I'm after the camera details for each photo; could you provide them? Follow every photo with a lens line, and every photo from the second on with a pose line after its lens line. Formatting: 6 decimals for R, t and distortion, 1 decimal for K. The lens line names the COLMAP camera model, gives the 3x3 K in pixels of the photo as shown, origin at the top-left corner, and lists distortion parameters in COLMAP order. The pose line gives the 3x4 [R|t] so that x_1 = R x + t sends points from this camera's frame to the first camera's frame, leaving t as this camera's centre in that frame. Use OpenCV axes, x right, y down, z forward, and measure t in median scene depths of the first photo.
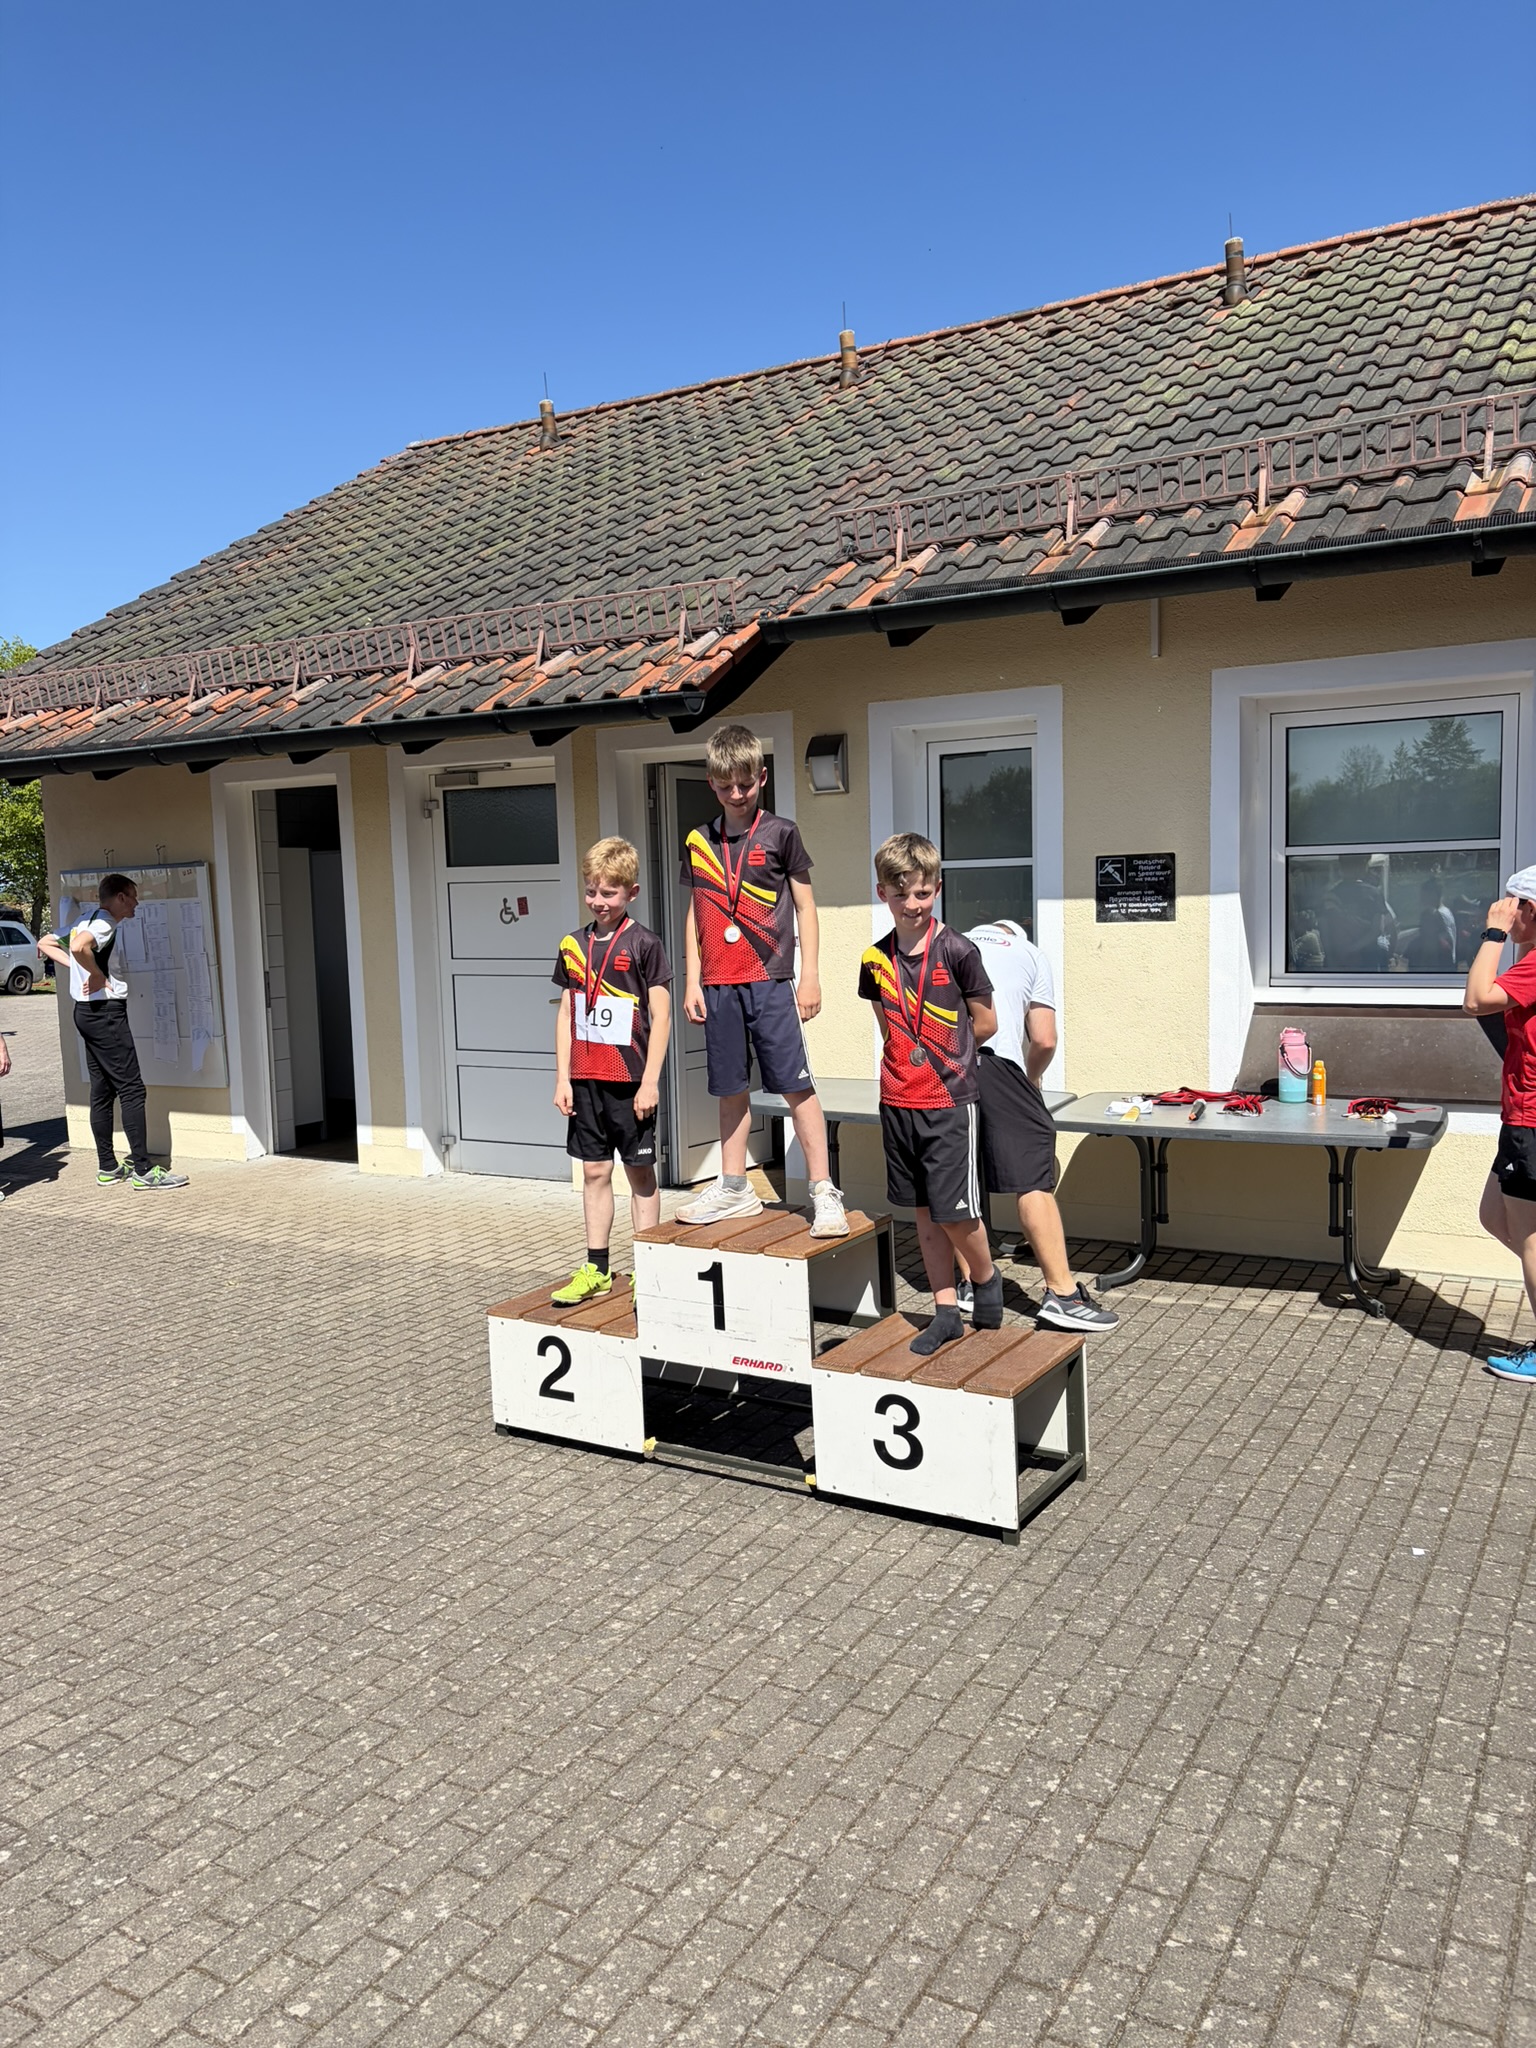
lens RADIAL K [[1527.9, 0, 751.7], [0, 1527.9, 1025.4], [0, 0, 1]] dist [0.054266, -0.059709]
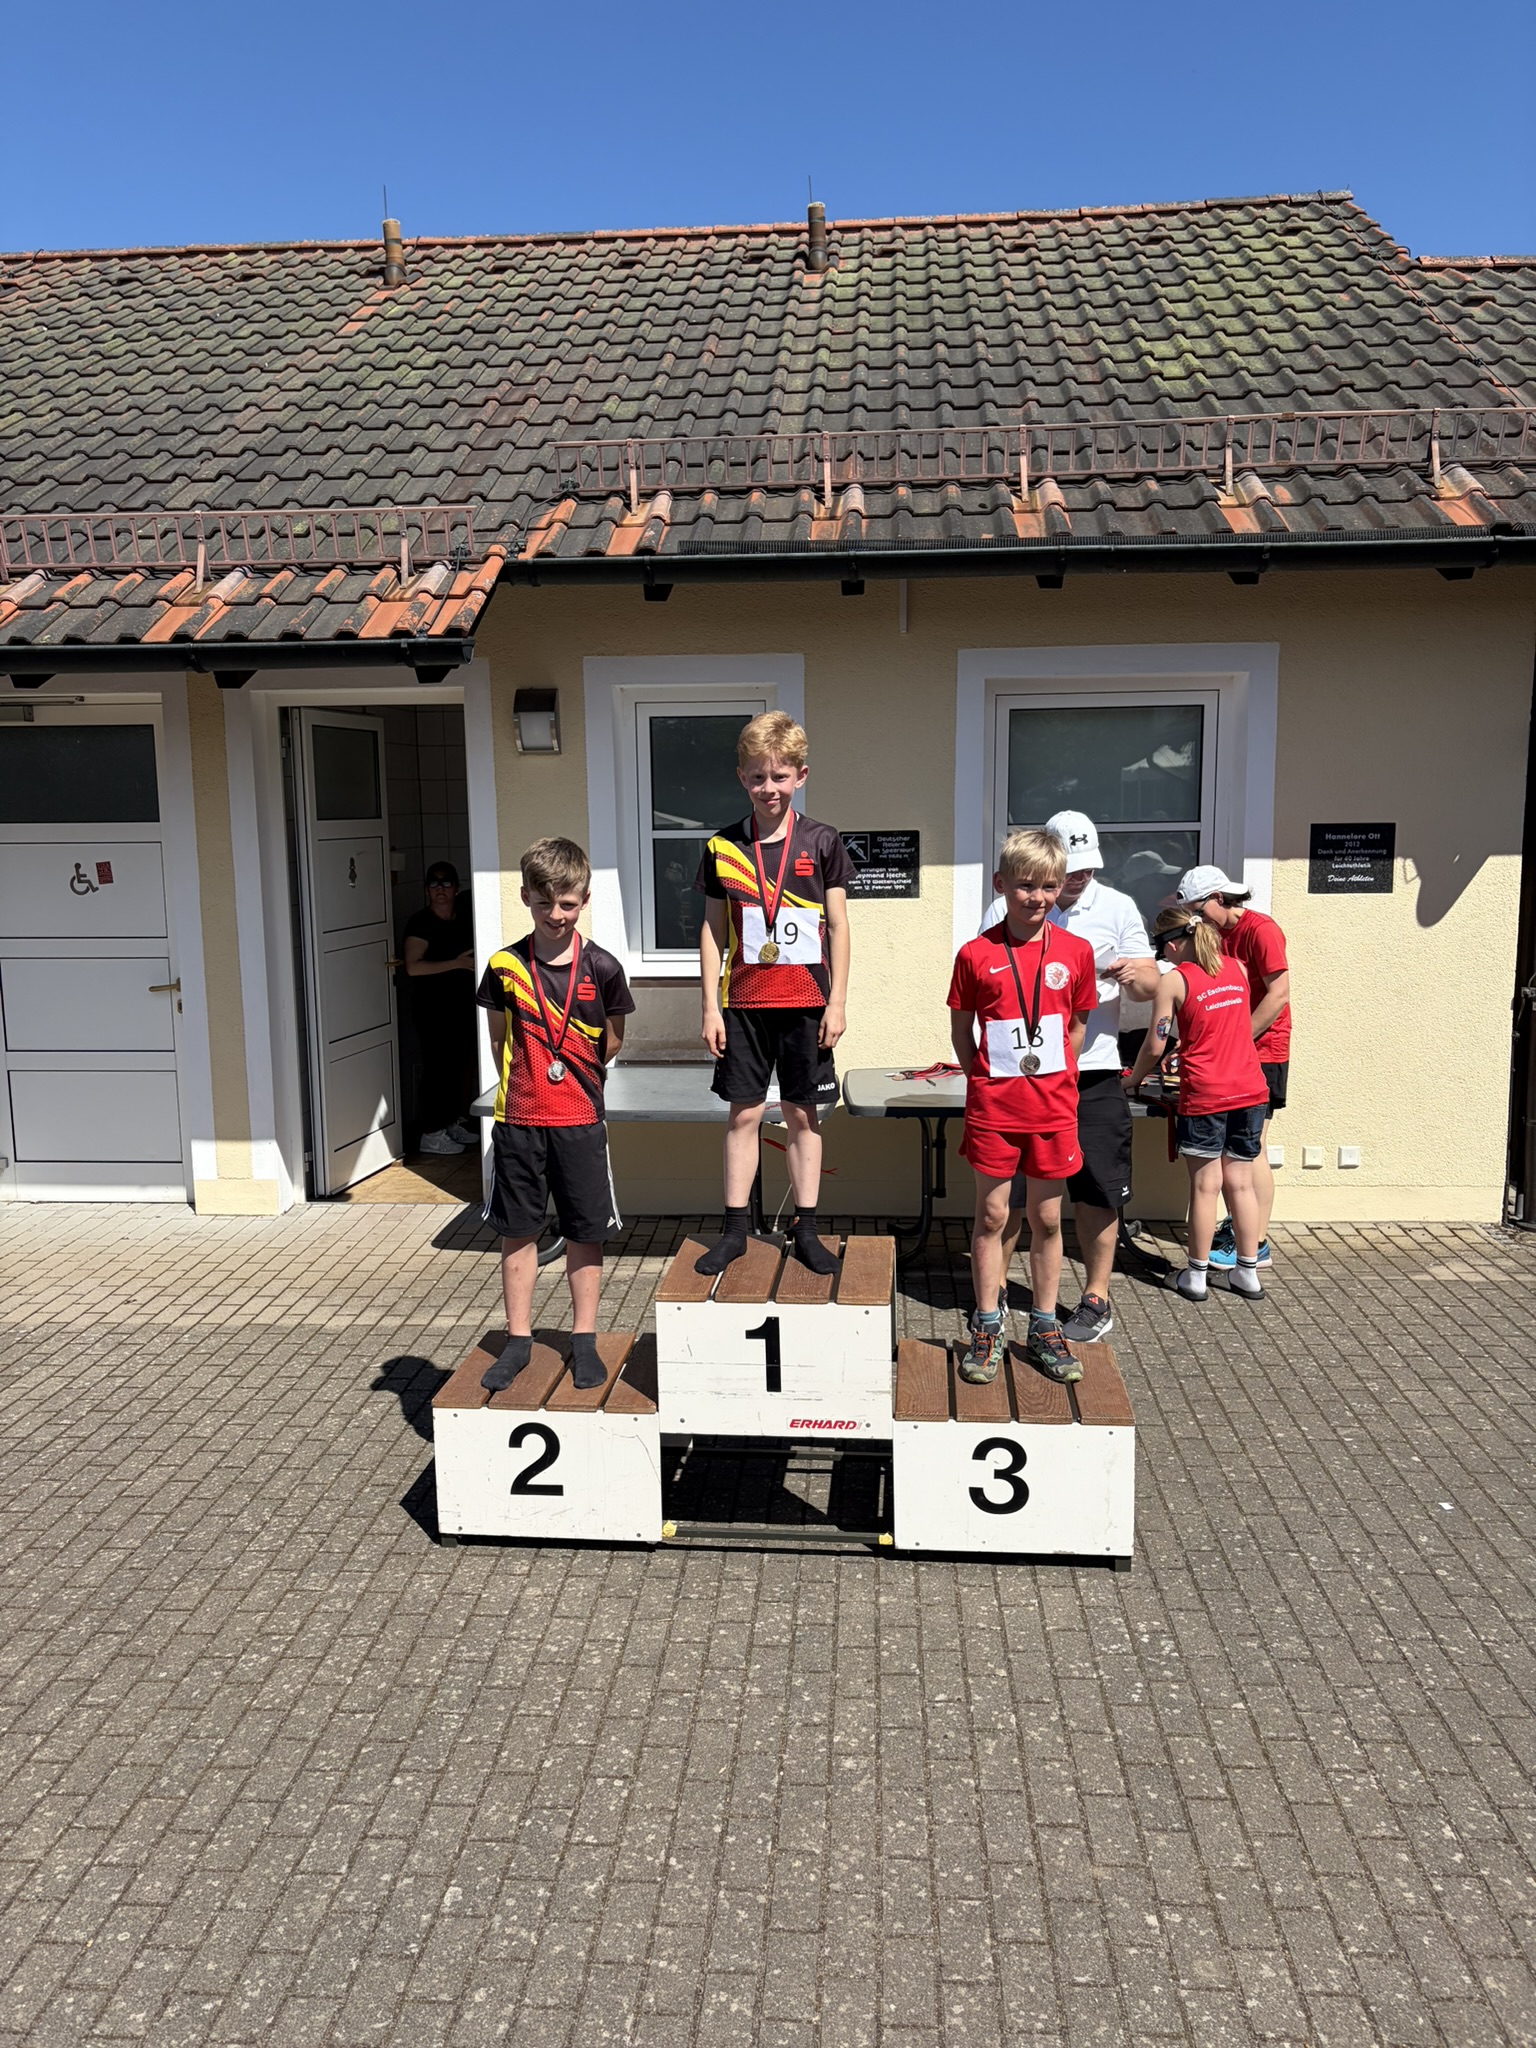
lens RADIAL K [[1527.9, 0, 771.7], [0, 1527.9, 1029.0], [0, 0, 1]] dist [0.054266, -0.059709]
pose [[0.898968, -0.047483, 0.435433, -0.368060], [0.027438, 0.998259, 0.052211, -0.053466], [-0.437154, -0.034989, 0.898706, 0.191459]]
